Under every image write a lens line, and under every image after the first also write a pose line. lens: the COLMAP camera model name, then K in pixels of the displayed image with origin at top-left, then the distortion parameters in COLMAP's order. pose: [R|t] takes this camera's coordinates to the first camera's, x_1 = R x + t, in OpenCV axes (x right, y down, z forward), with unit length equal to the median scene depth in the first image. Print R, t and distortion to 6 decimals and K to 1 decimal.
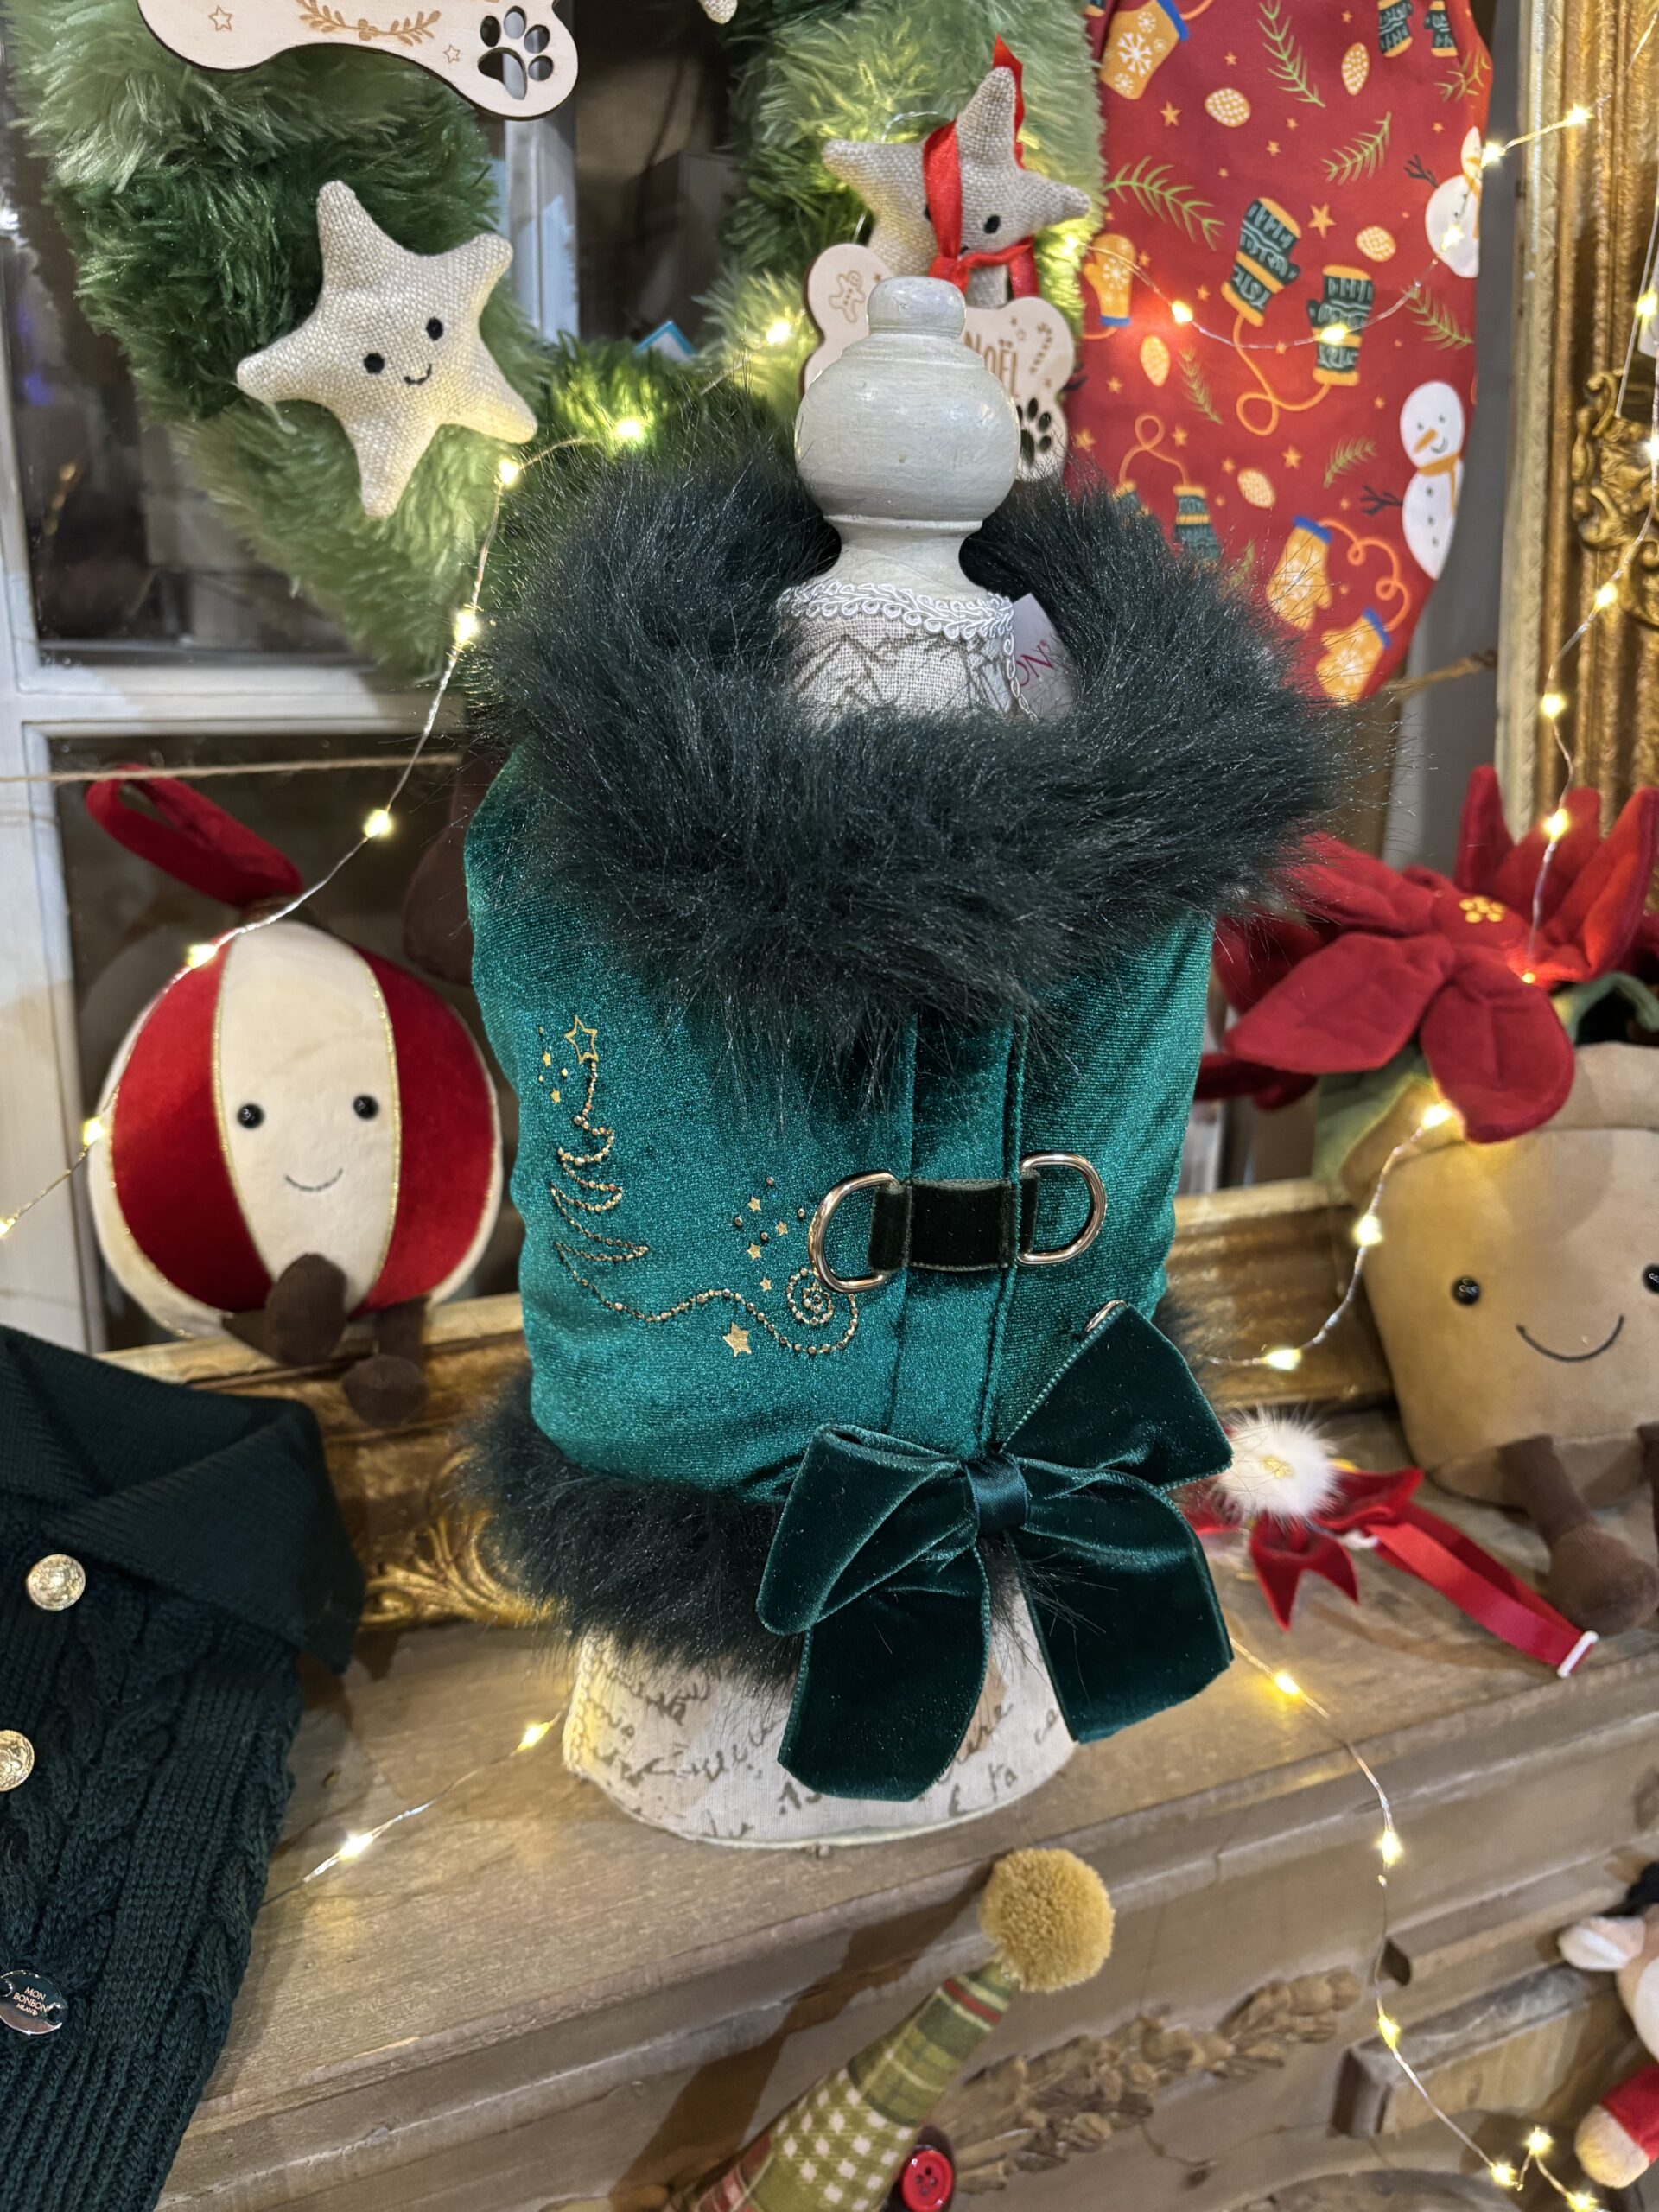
lens RADIAL K [[1695.1, 0, 841.3], [0, 1695.1, 1102.4], [0, 0, 1]] dist [-0.074230, 0.113743]
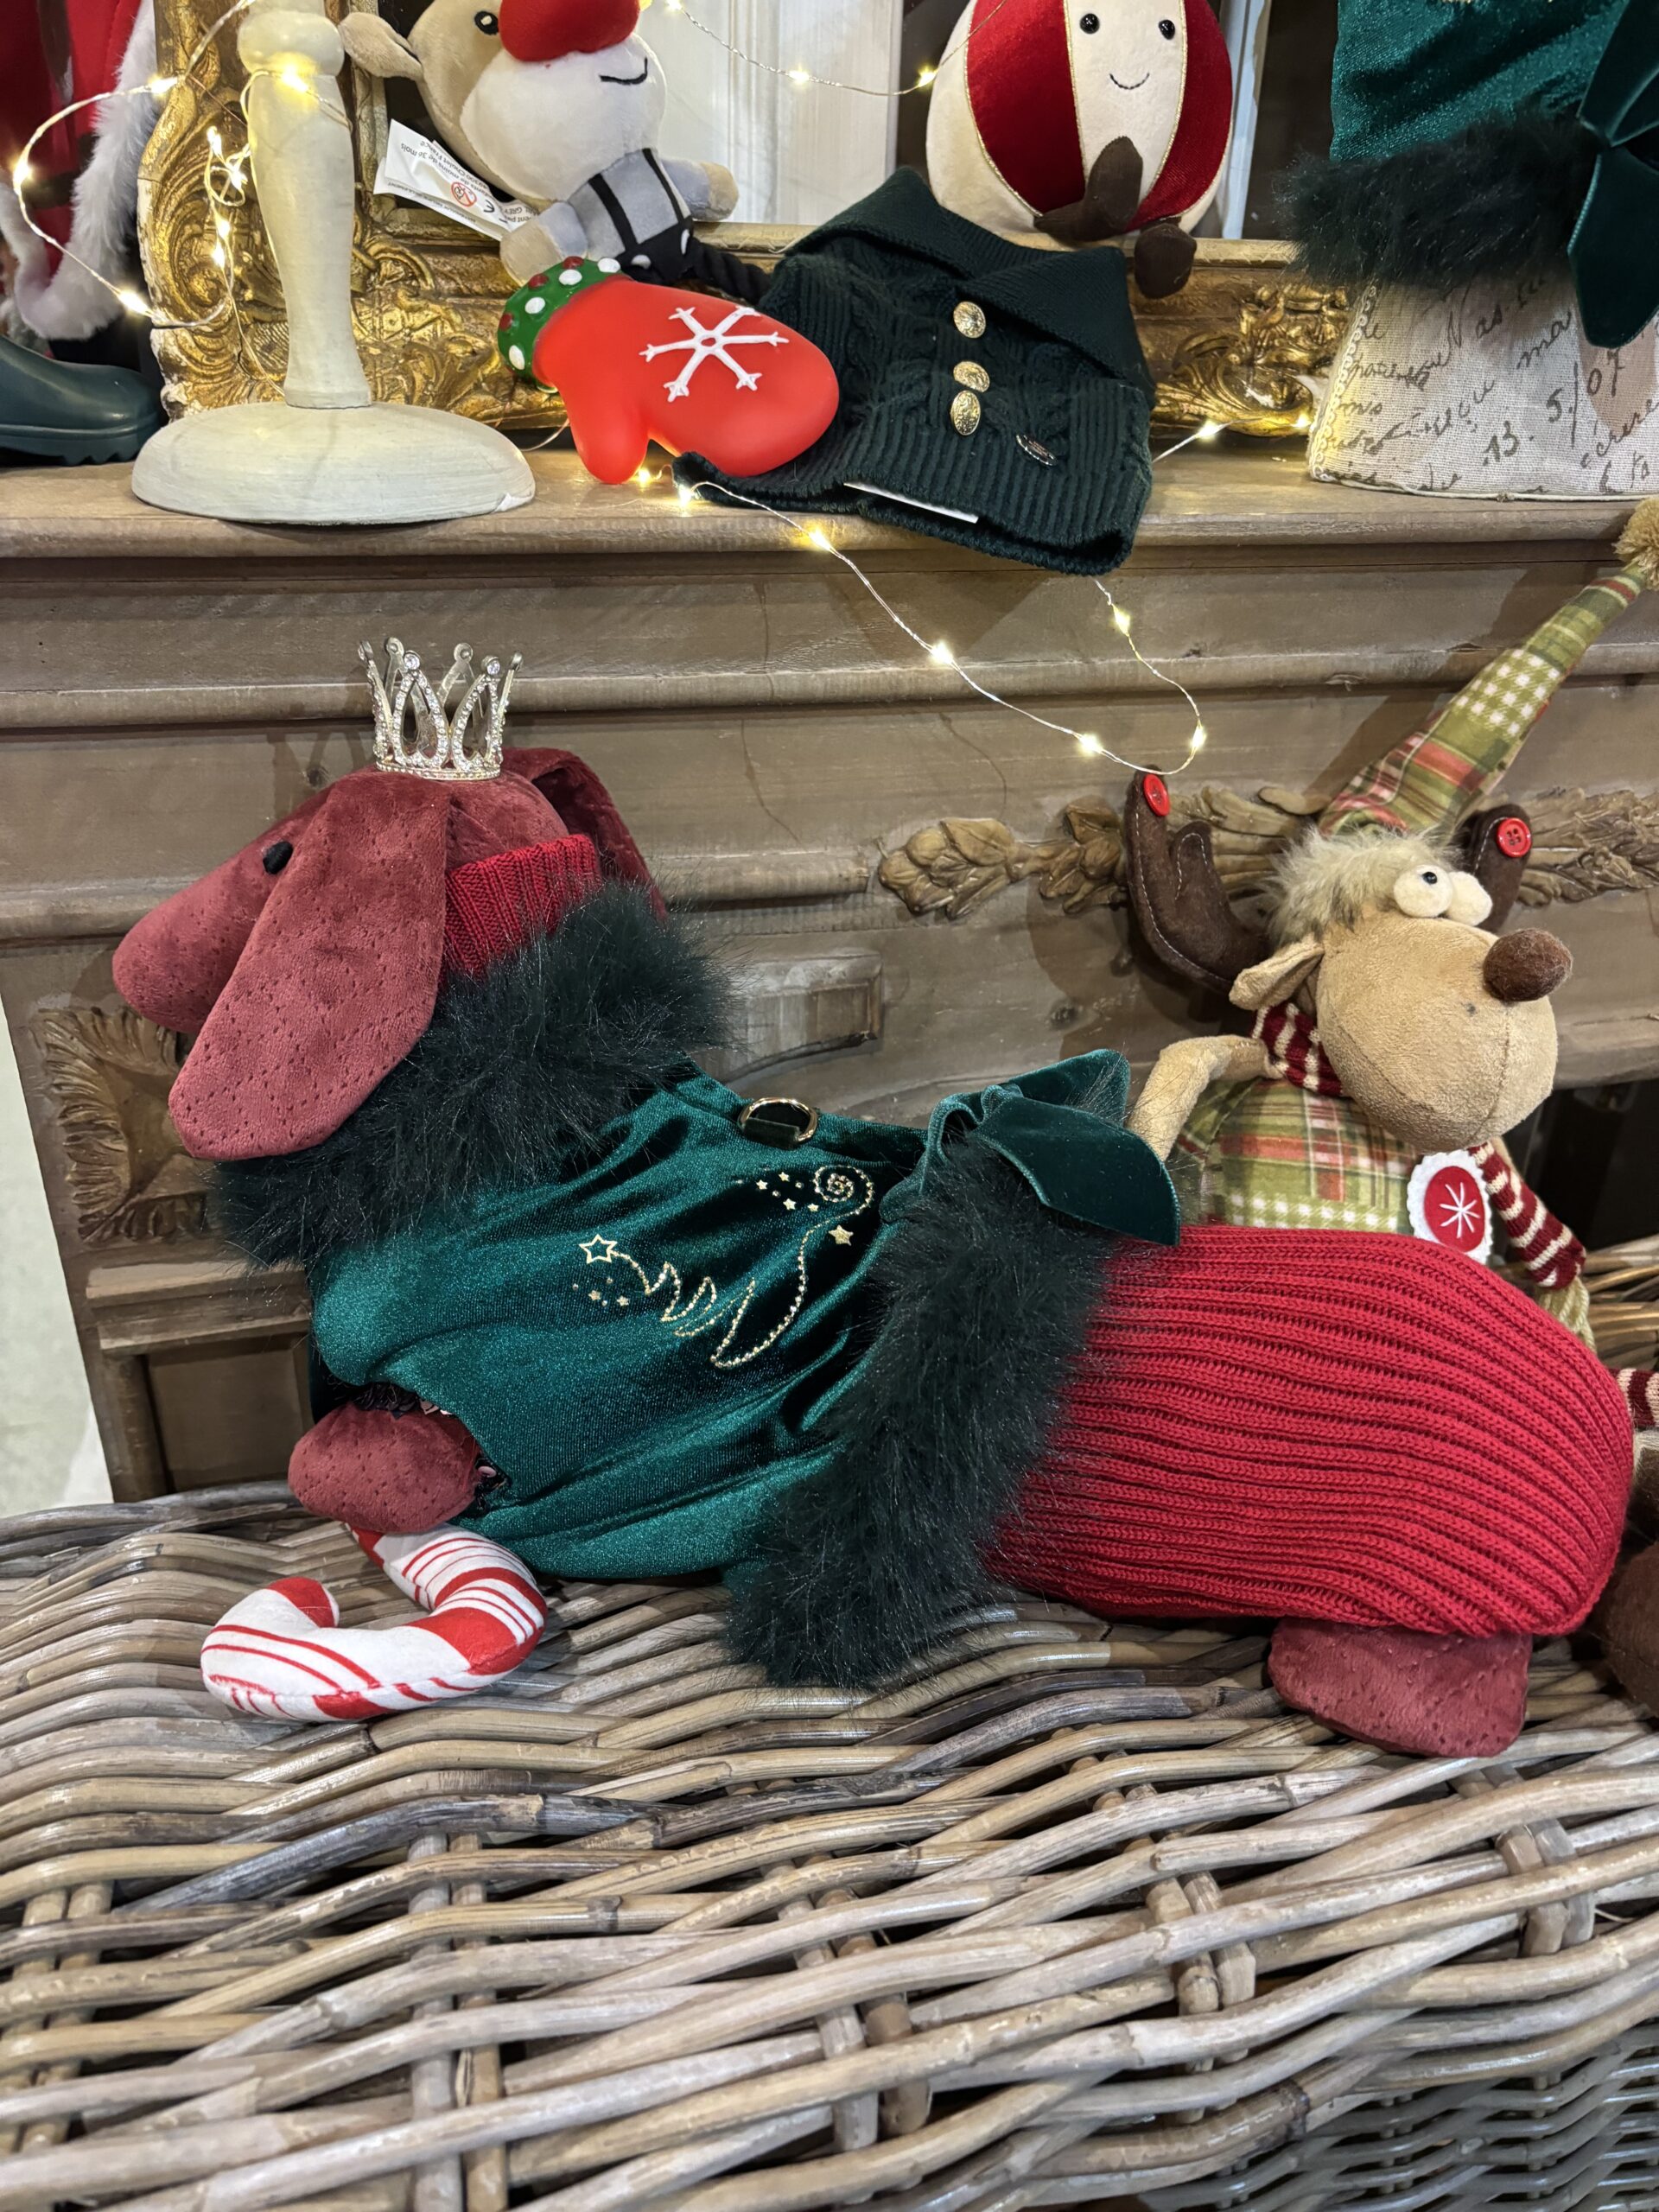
lens RADIAL K [[1682.0, 0, 844.5], [0, 1682.0, 1124.9], [0, 0, 1]] dist [-0.000254, 0.005968]
pose [[0.985381, 0.084441, -0.147964, -0.310174], [-0.055868, 0.980658, 0.187588, 0.728466], [0.160942, -0.176579, 0.971039, -0.579169]]
